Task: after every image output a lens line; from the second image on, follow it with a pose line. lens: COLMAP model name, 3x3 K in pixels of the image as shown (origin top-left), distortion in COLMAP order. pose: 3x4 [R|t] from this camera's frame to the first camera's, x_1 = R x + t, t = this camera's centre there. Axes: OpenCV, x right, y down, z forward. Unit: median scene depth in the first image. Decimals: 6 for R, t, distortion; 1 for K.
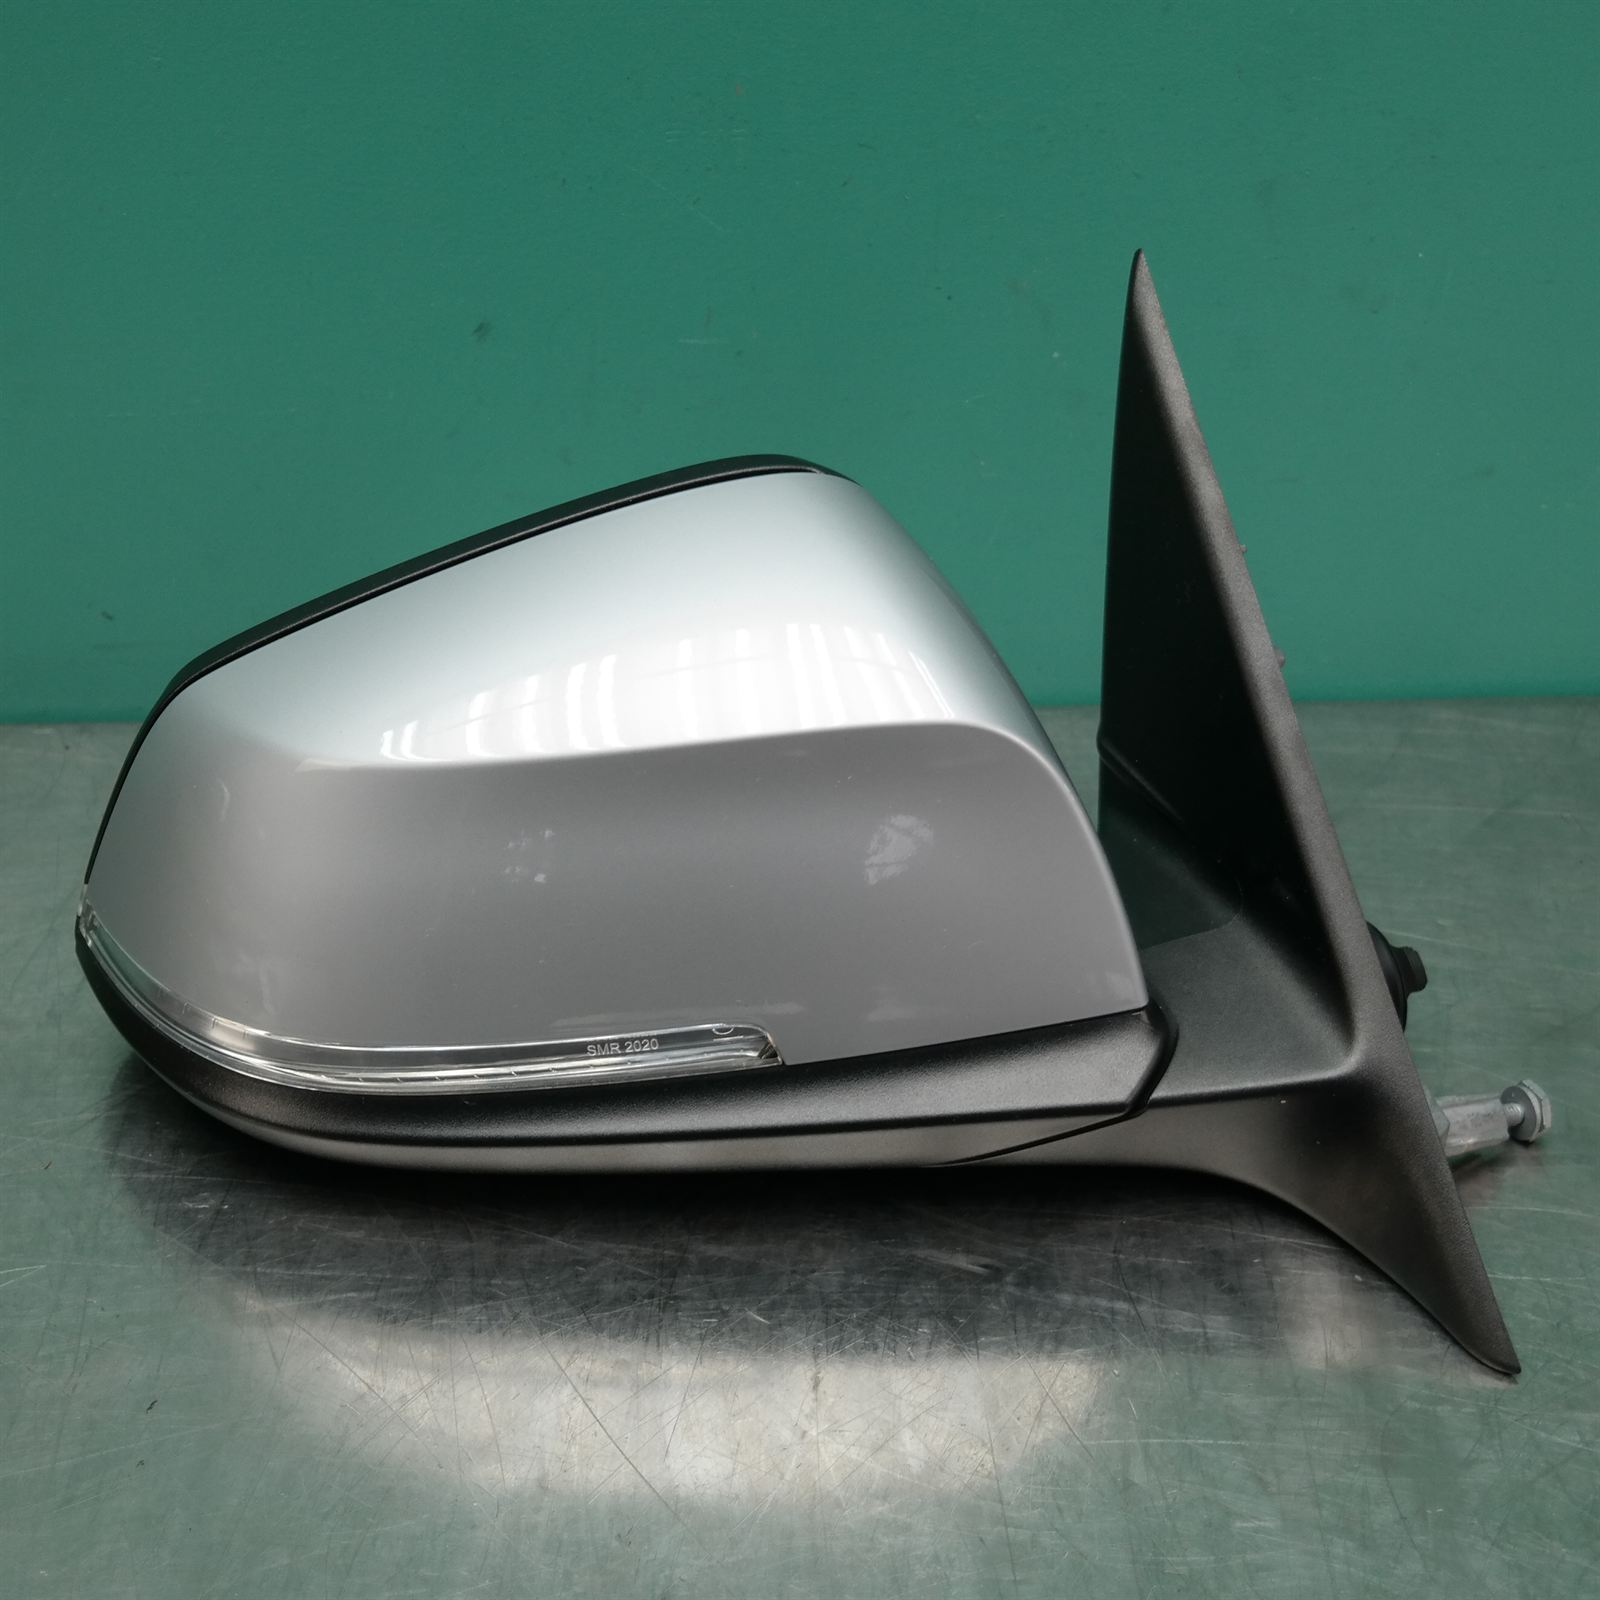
lens RADIAL K [[3789.7, 0, 796.1], [0, 3789.7, 802.4], [0, 0, 1]] dist [0.117005, 0.000000]
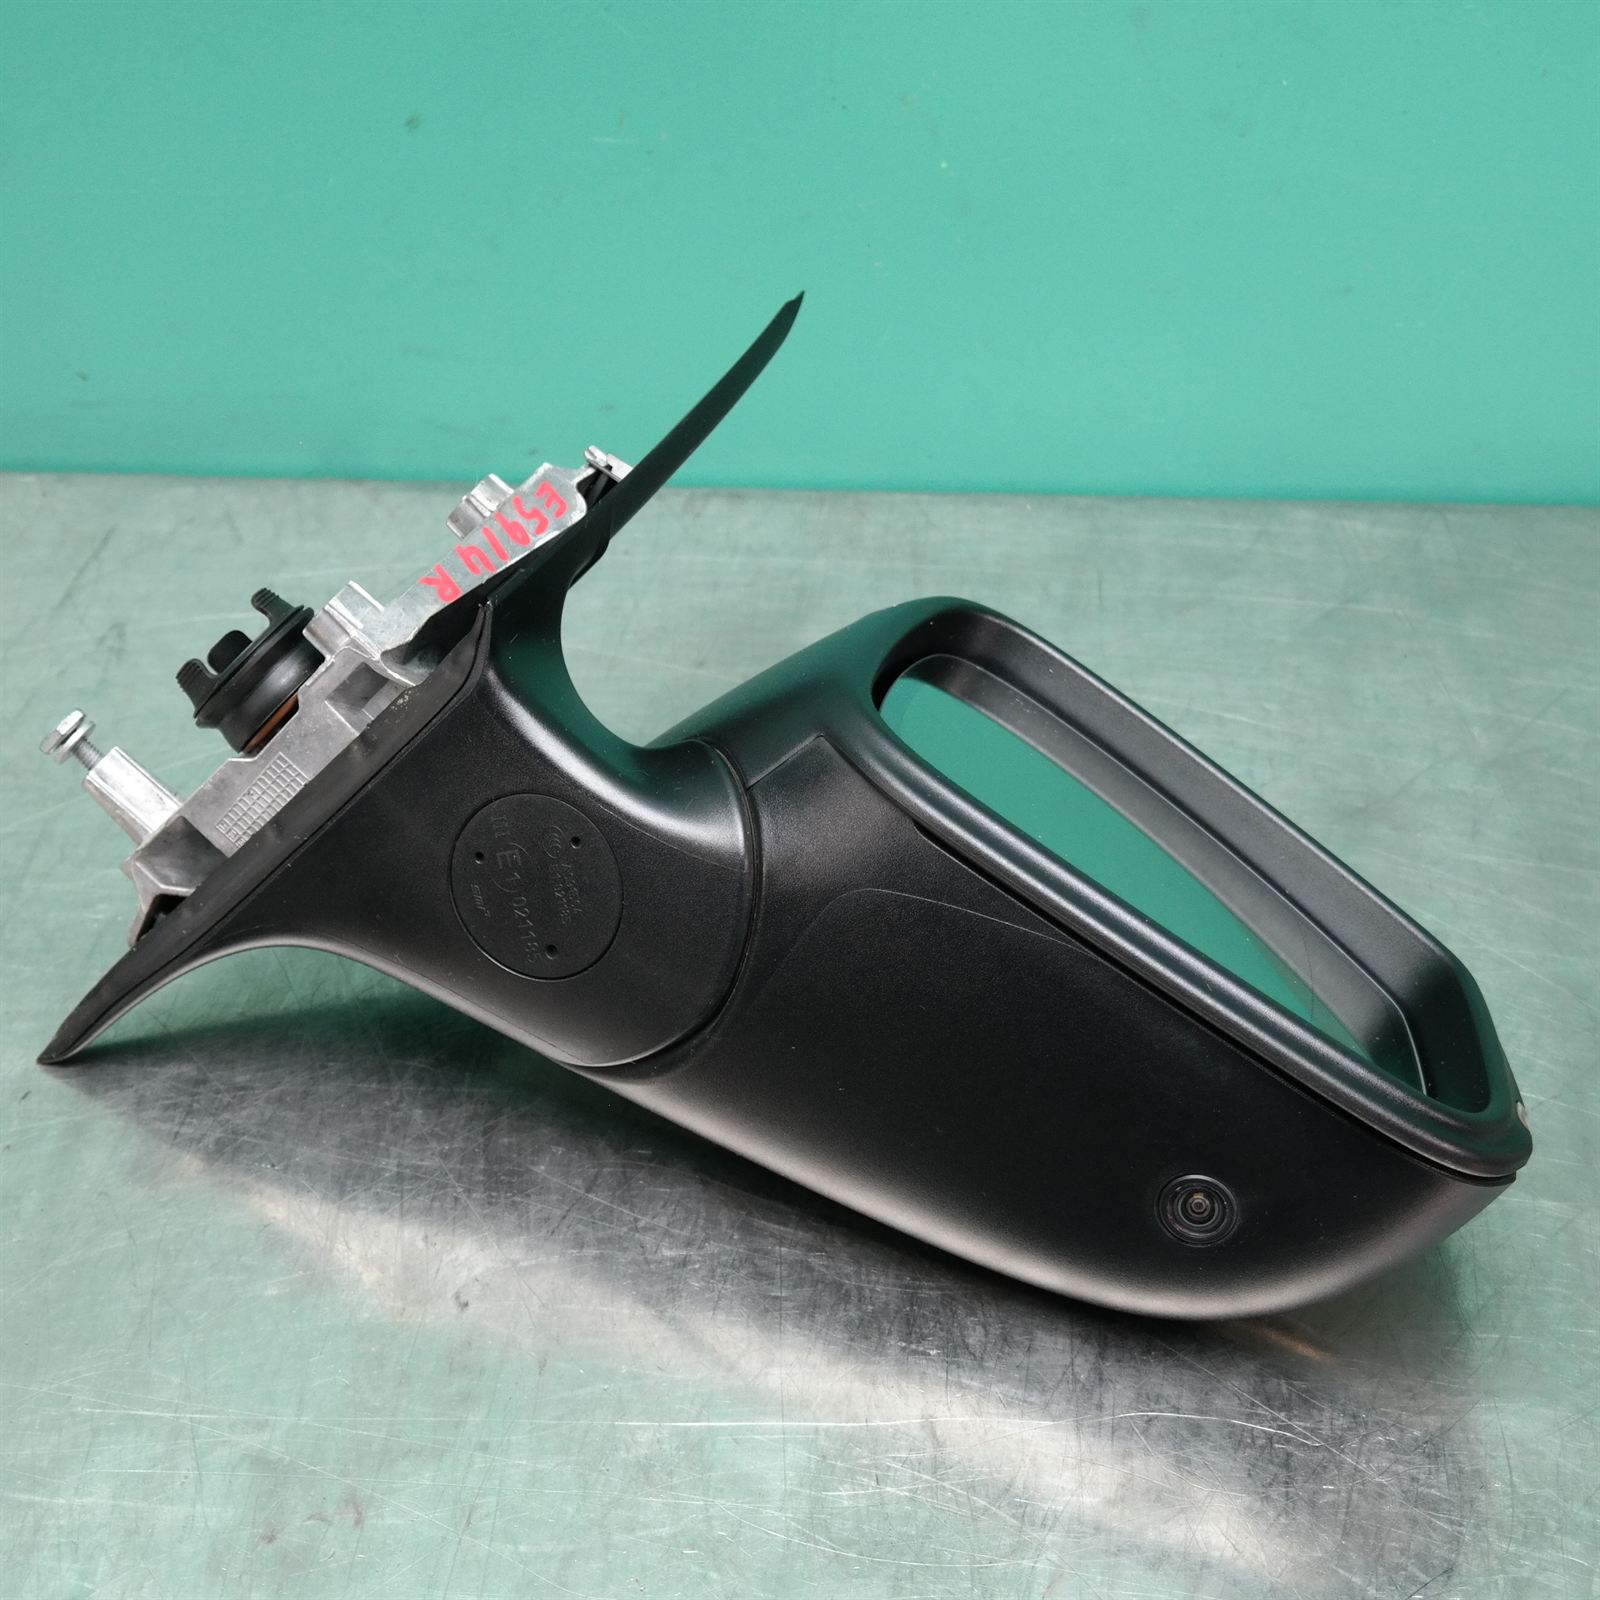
lens RADIAL K [[3230.3, 0, 803.8], [0, 3230.3, 799.4], [0, 0, 1]] dist [0.044733, 0.000000]
pose [[0.997631, 0.044662, -0.052318, 0.101568], [-0.040719, 0.996416, 0.074140, -0.006012], [0.055442, -0.071834, 0.995875, 0.085065]]
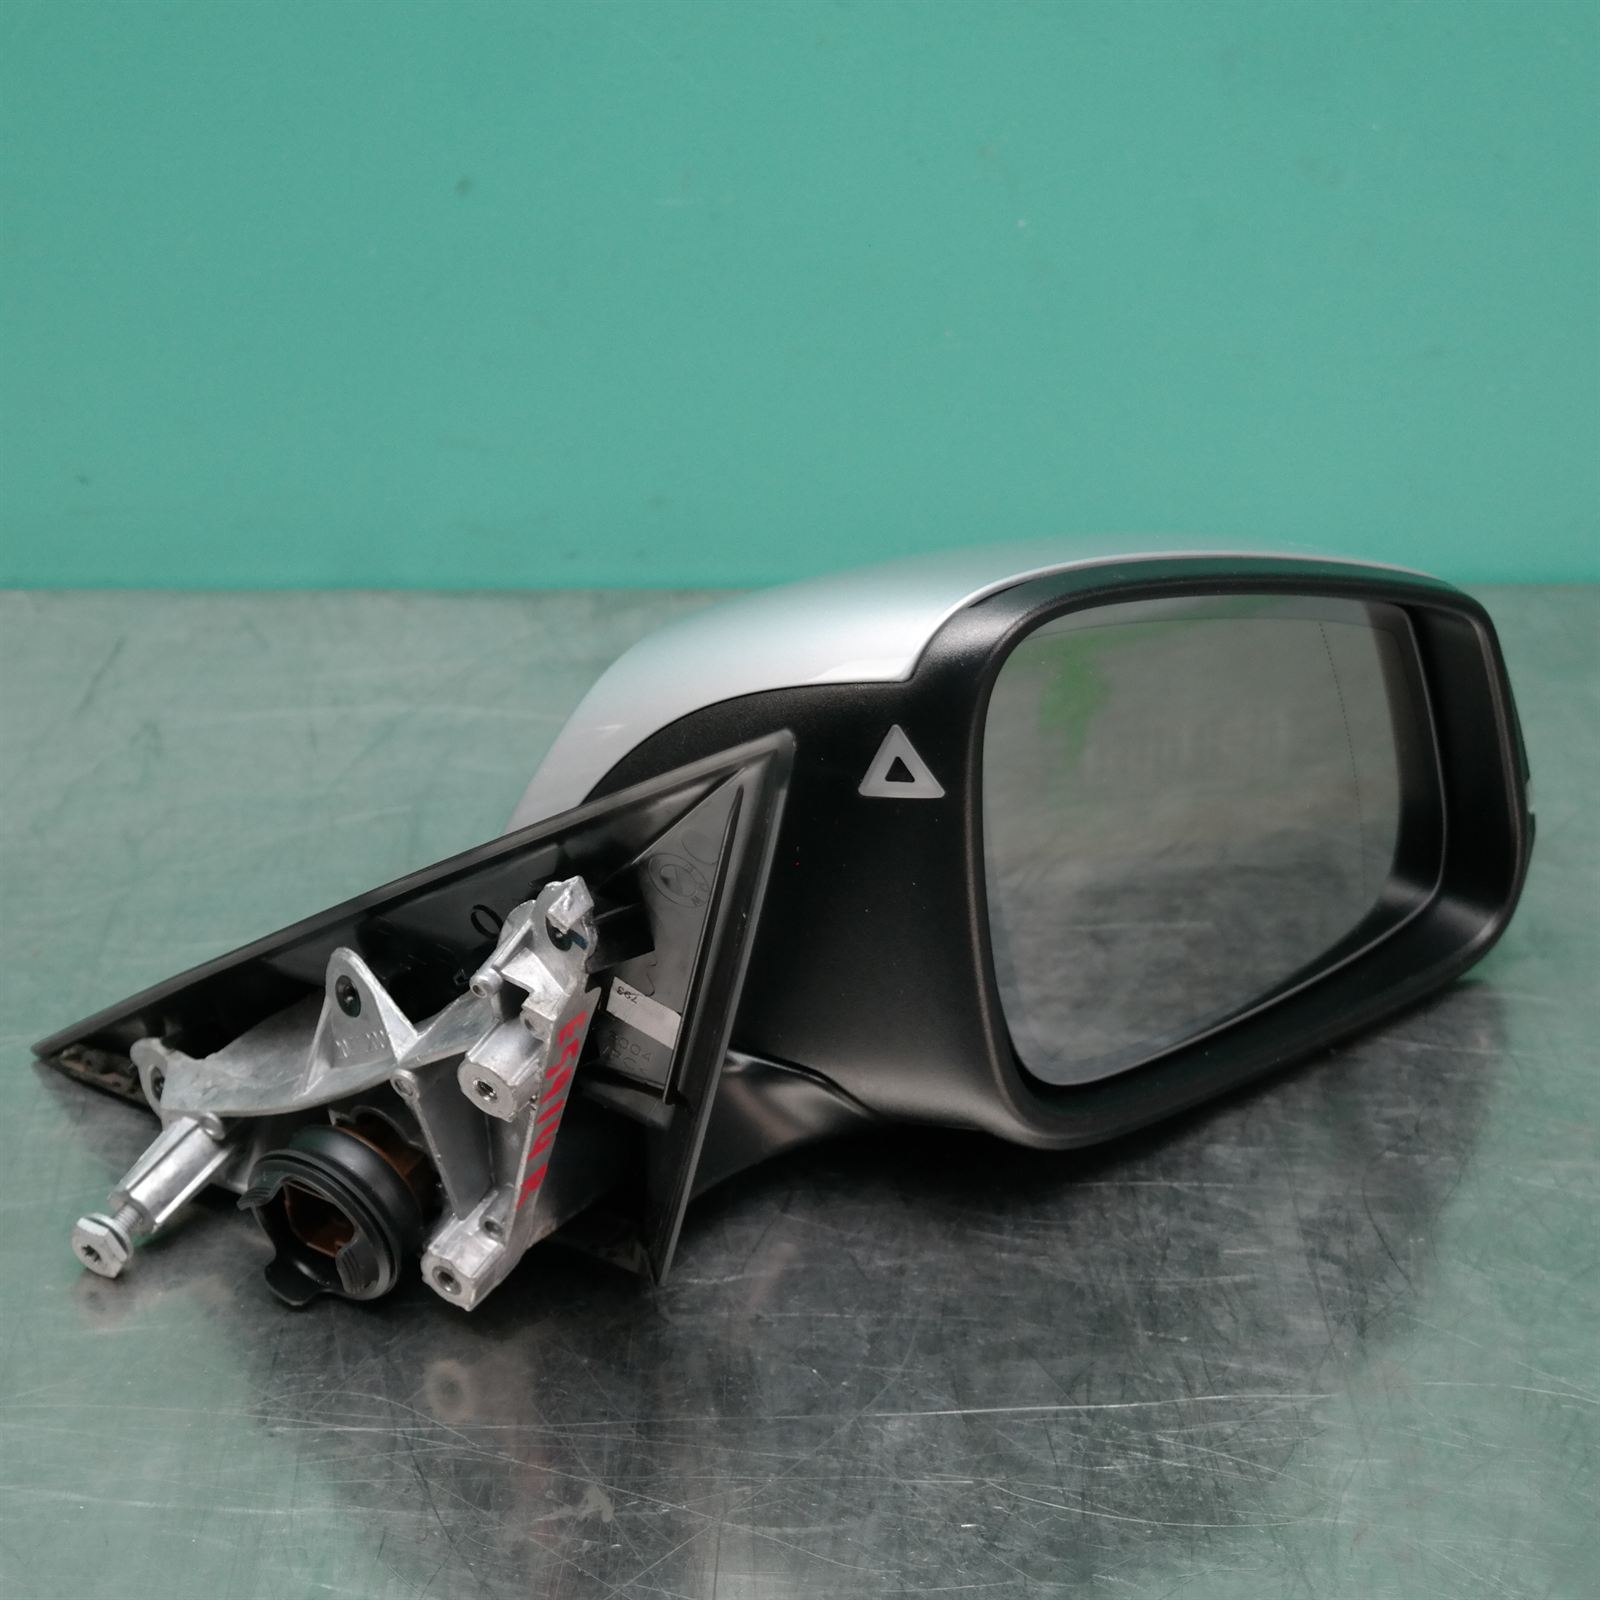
lens RADIAL K [[3912.7, 0, 802.2], [0, 3912.7, 798.4], [0, 0, 1]] dist [0.144493, 0.000000]
pose [[0.999079, 0.007816, 0.042187, -0.041517], [-0.004090, 0.996140, -0.087683, 0.156627], [-0.042710, 0.087430, 0.995255, -0.051037]]
